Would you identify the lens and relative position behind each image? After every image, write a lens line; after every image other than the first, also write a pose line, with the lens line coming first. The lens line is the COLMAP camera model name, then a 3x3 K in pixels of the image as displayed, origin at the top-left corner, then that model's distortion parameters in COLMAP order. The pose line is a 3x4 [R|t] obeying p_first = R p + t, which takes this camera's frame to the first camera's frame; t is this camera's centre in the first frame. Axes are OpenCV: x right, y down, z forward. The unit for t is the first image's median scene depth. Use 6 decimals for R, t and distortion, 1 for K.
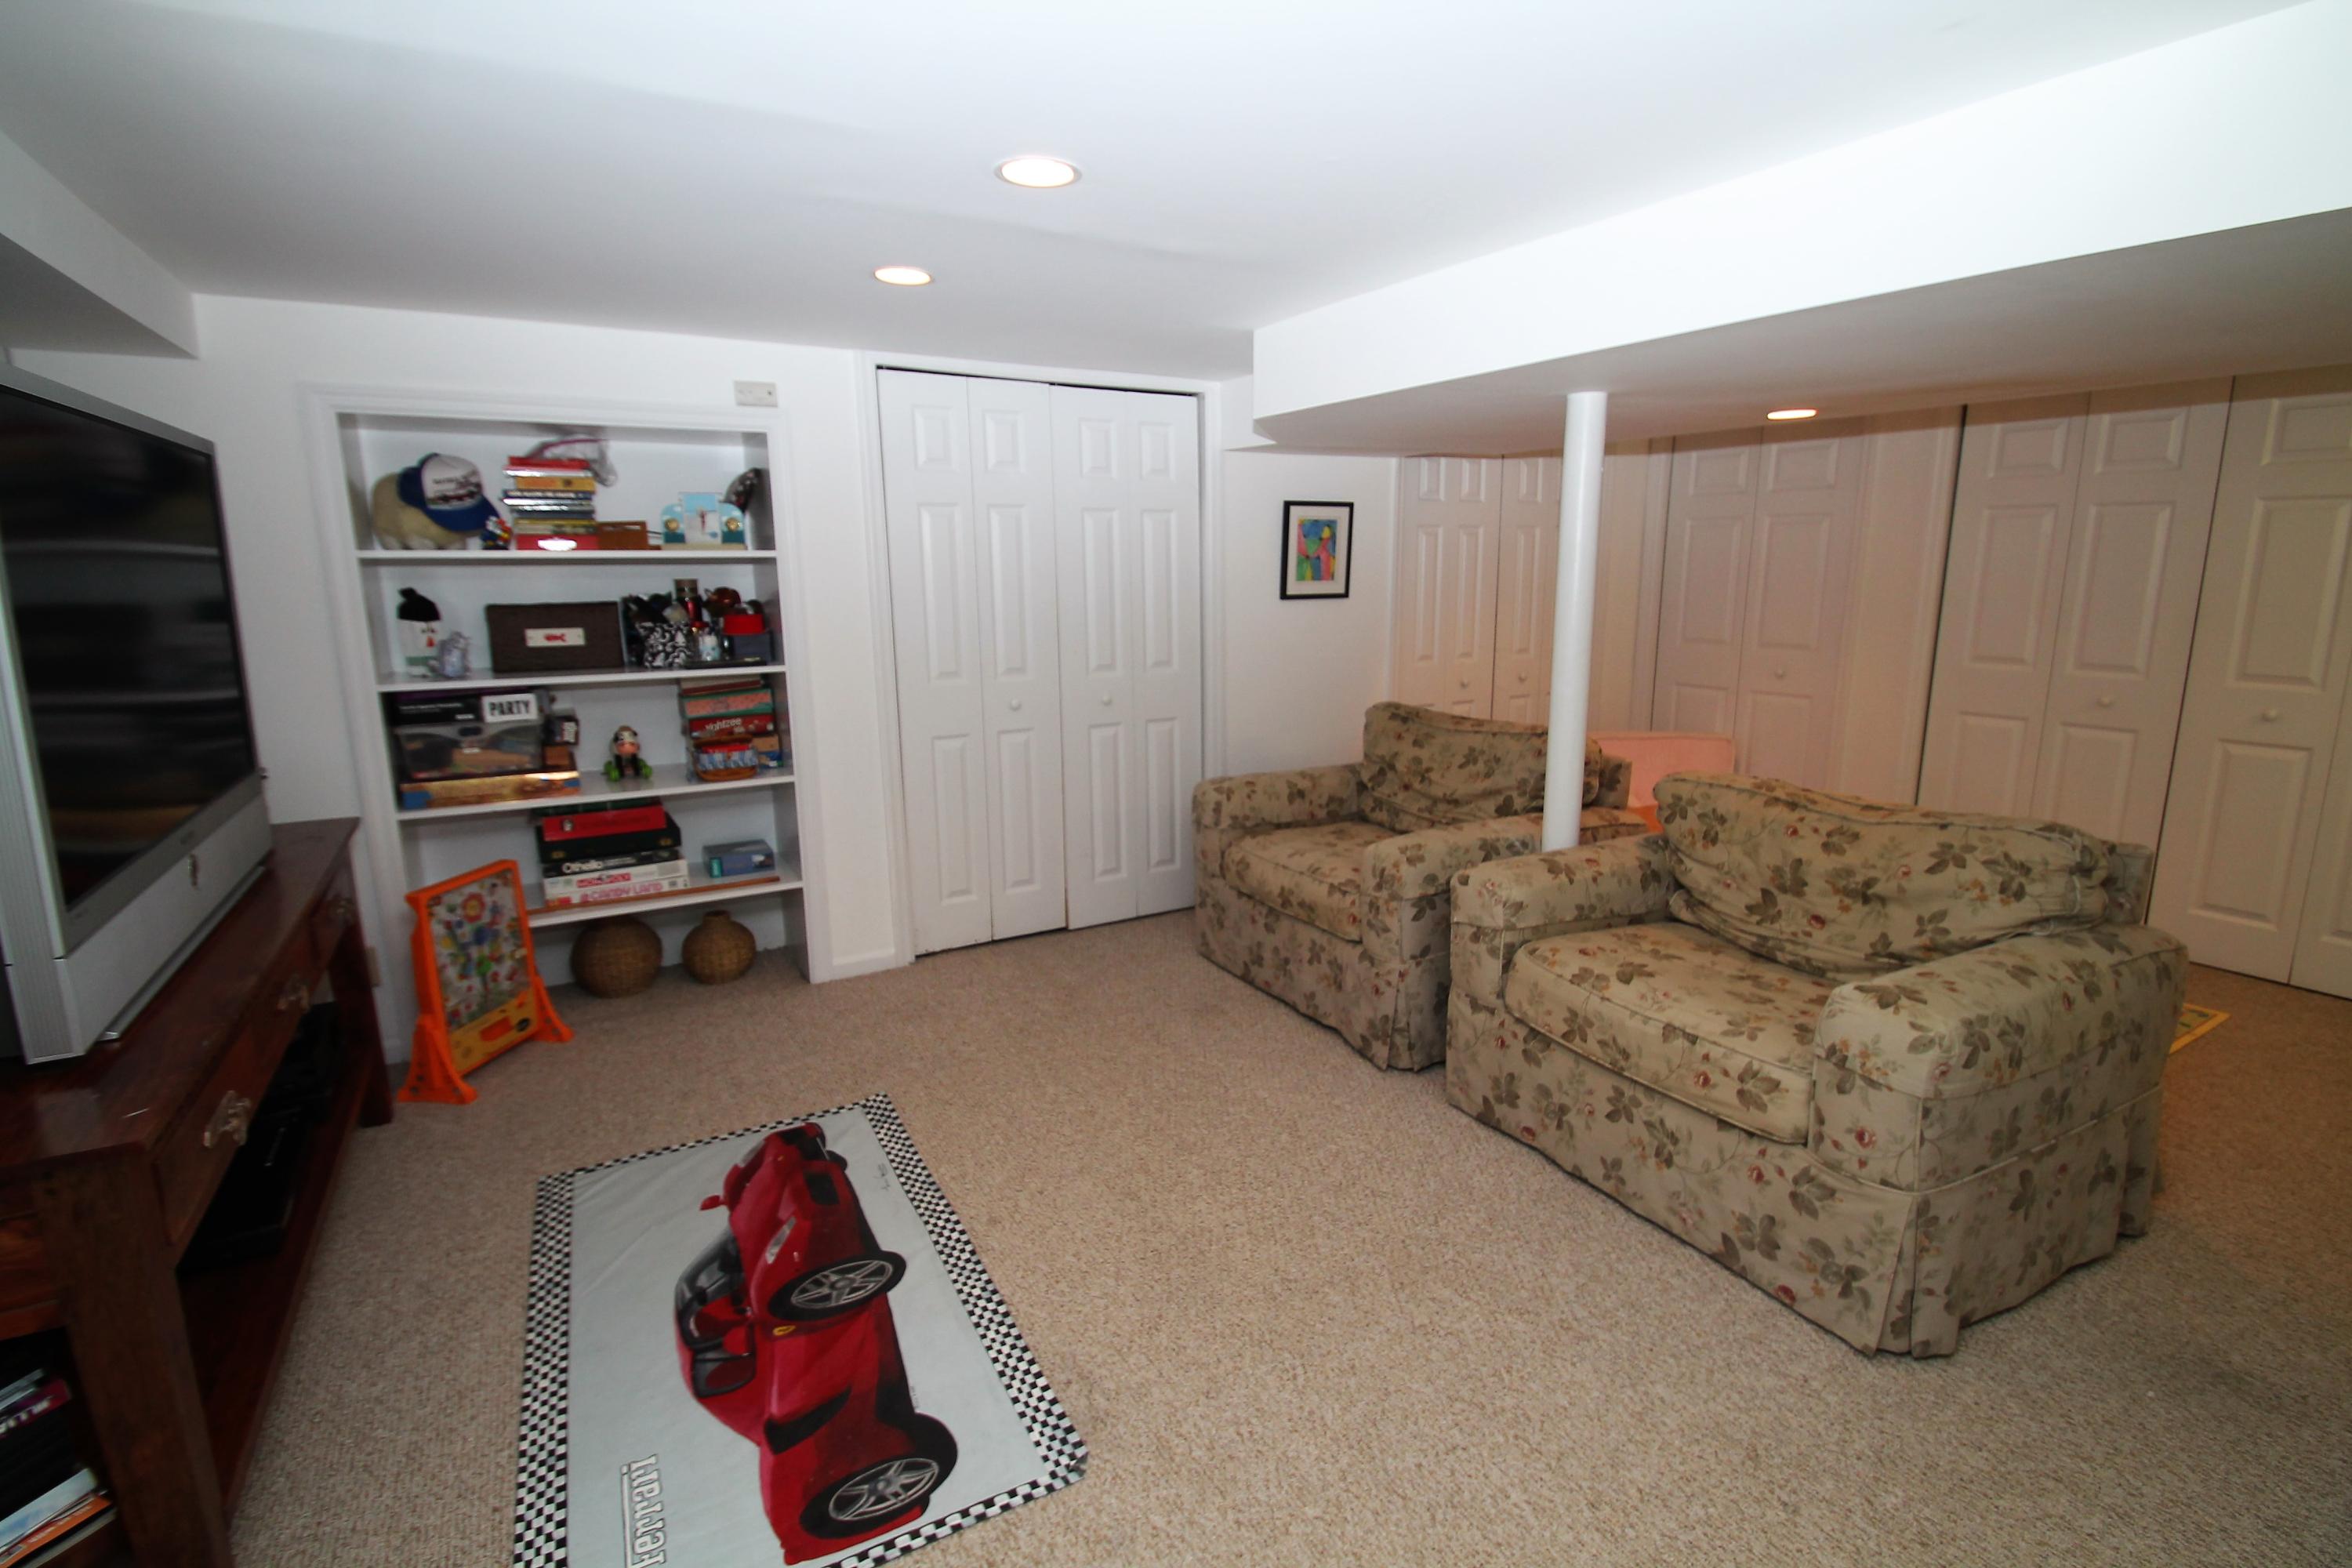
lens RADIAL K [[1118.6, 0, 1182.9], [0, 1118.6, 785.6], [0, 0, 1]] dist [-0.001174, -0.000085]
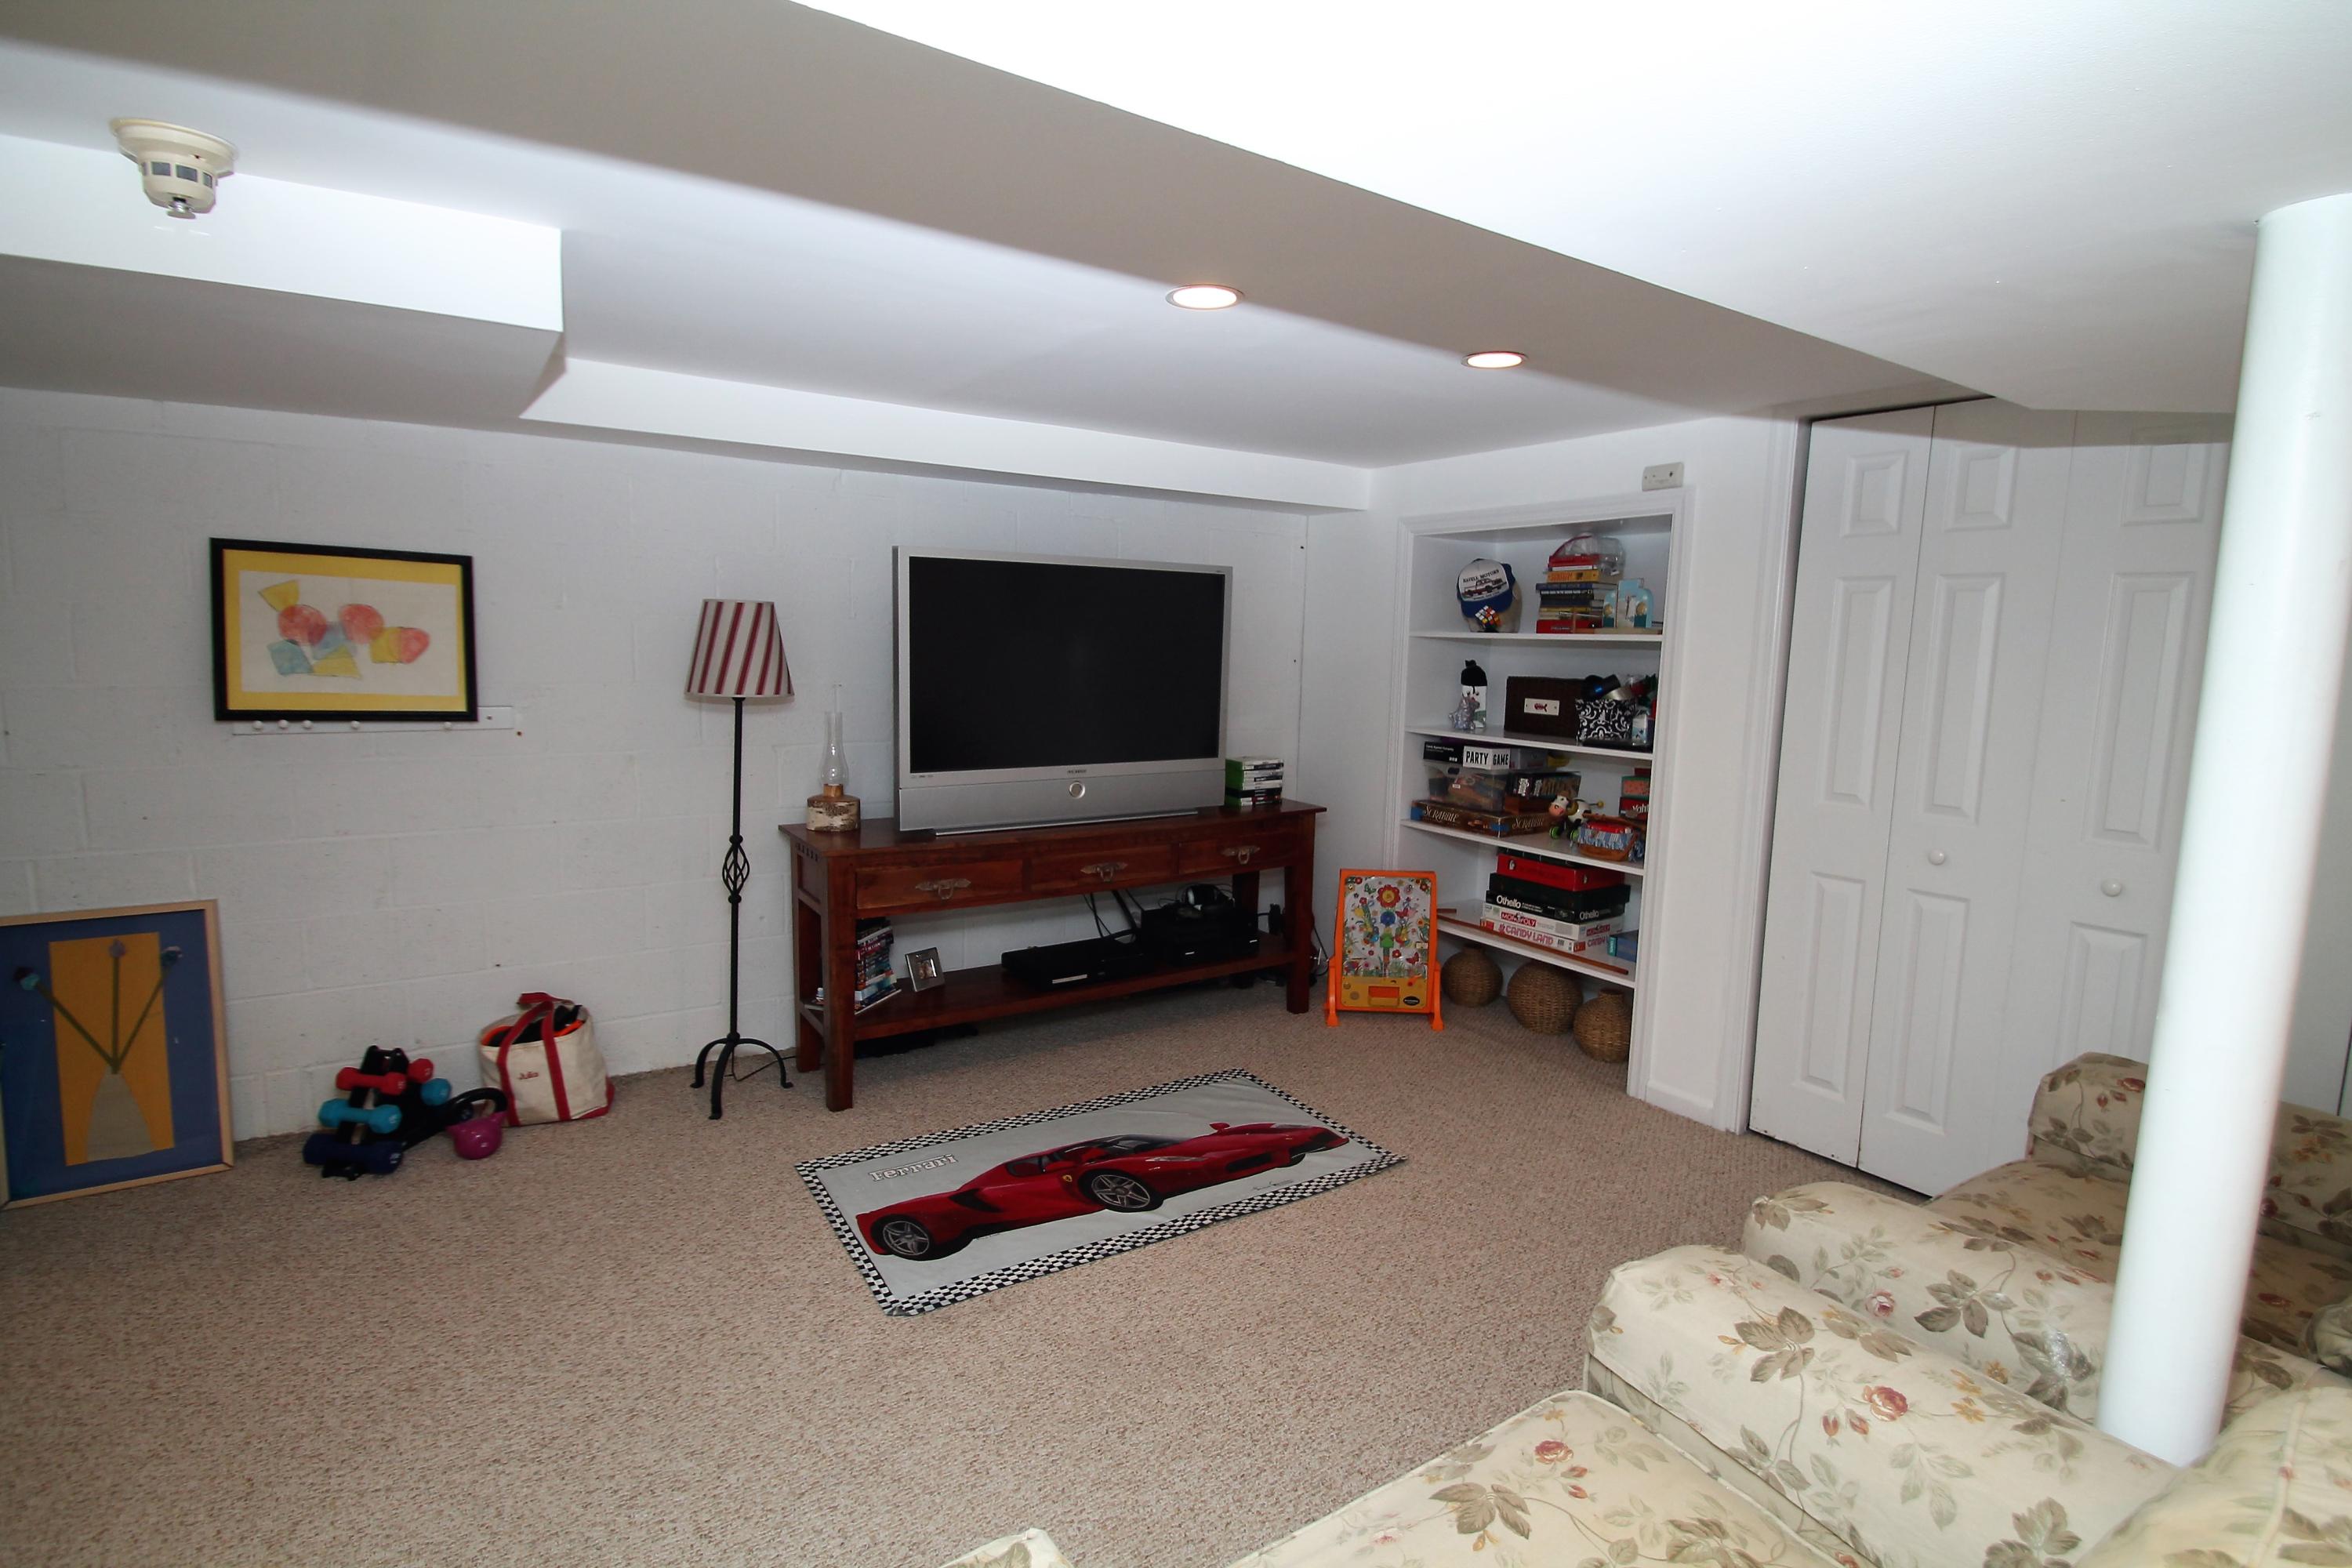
lens RADIAL K [[1130.6, 0, 1182.2], [0, 1130.6, 772.5], [0, 0, 1]] dist [-0.003585, -0.000024]
pose [[0.060199, 0.126169, -0.990181, 0.634698], [-0.216982, 0.969913, 0.110395, -0.123319], [0.974318, 0.208206, 0.085764, 0.588526]]
